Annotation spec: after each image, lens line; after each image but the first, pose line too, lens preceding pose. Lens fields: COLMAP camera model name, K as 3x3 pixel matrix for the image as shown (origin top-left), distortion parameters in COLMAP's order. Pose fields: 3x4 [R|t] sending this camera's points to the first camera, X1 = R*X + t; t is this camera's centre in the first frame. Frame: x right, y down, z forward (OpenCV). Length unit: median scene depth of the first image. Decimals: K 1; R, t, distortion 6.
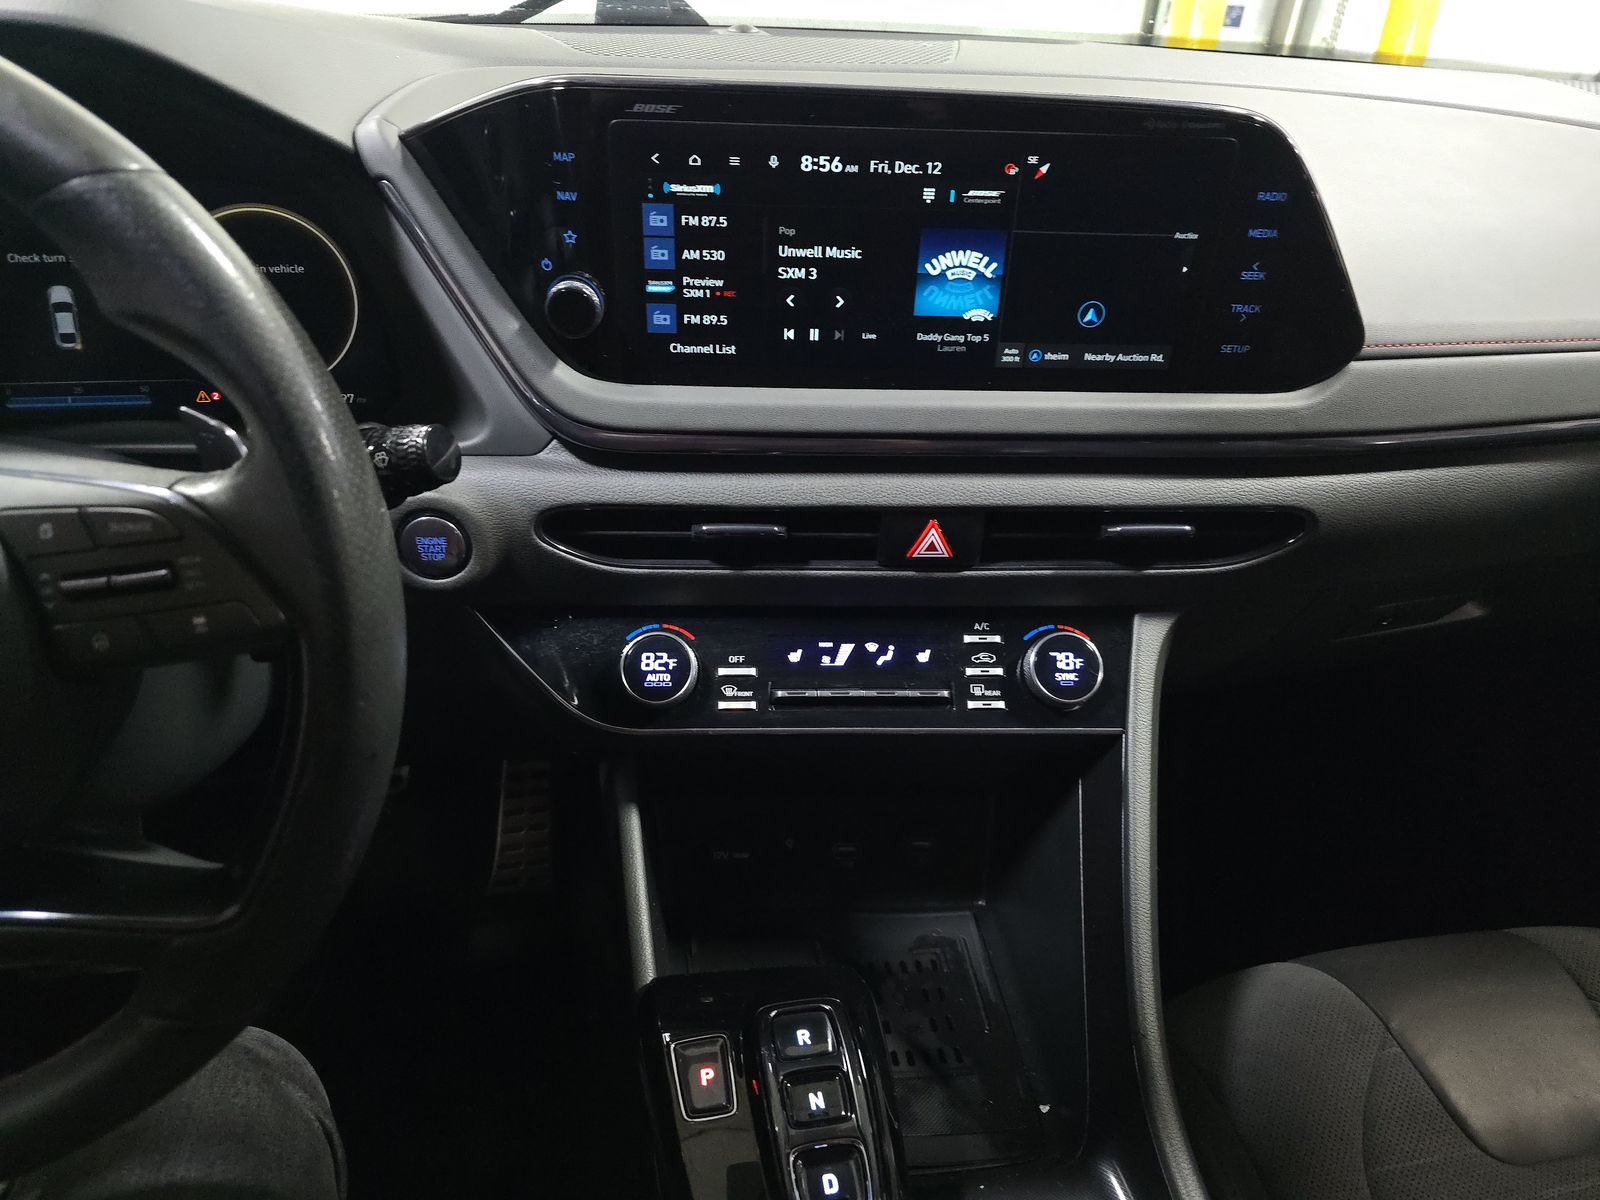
lens RADIAL K [[1074.3, 0, 733.8], [0, 1074.3, 597.0], [0, 0, 1]] dist [0.068861, -0.059240]
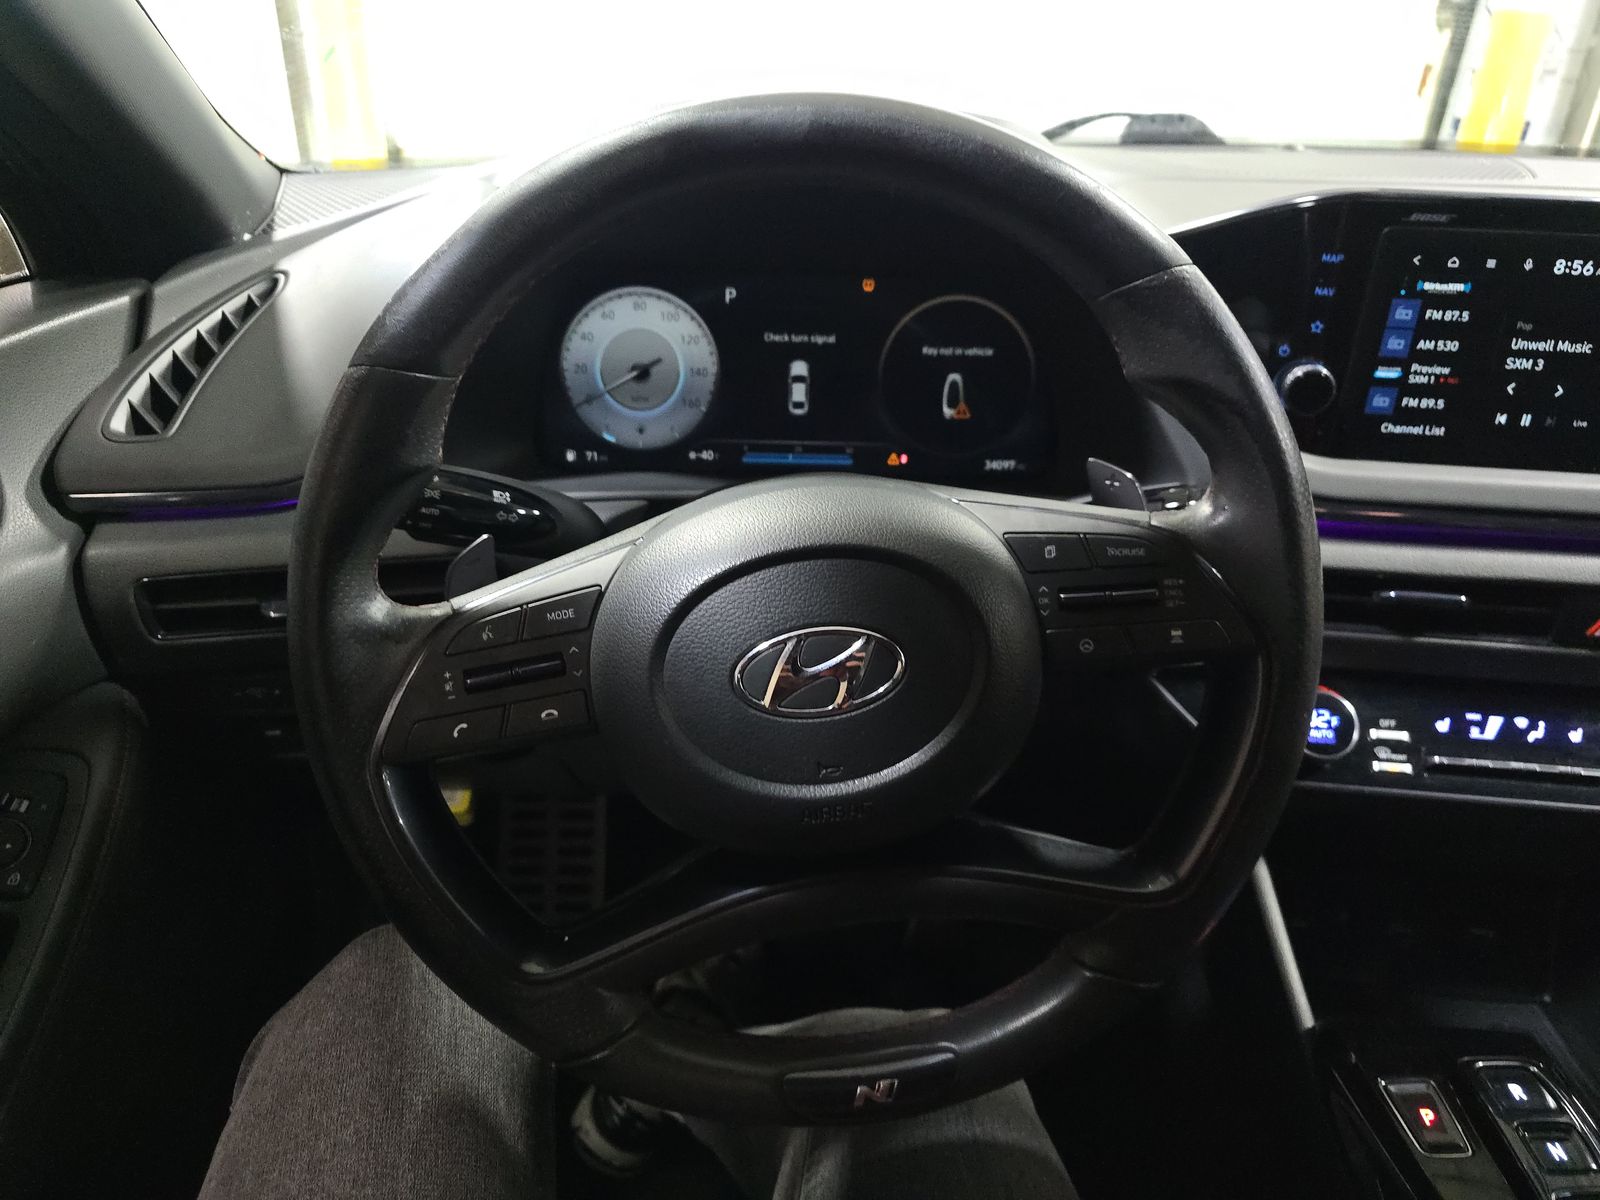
lens RADIAL K [[1091.6, 0, 800.0], [0, 1091.6, 600.0], [0, 0, 1]] dist [0.075979, -0.058671]
pose [[0.990554, 0.060670, -0.122971, -0.504671], [-0.070729, 0.994350, -0.079156, 0.074435], [0.117474, 0.087106, 0.989248, -0.168280]]
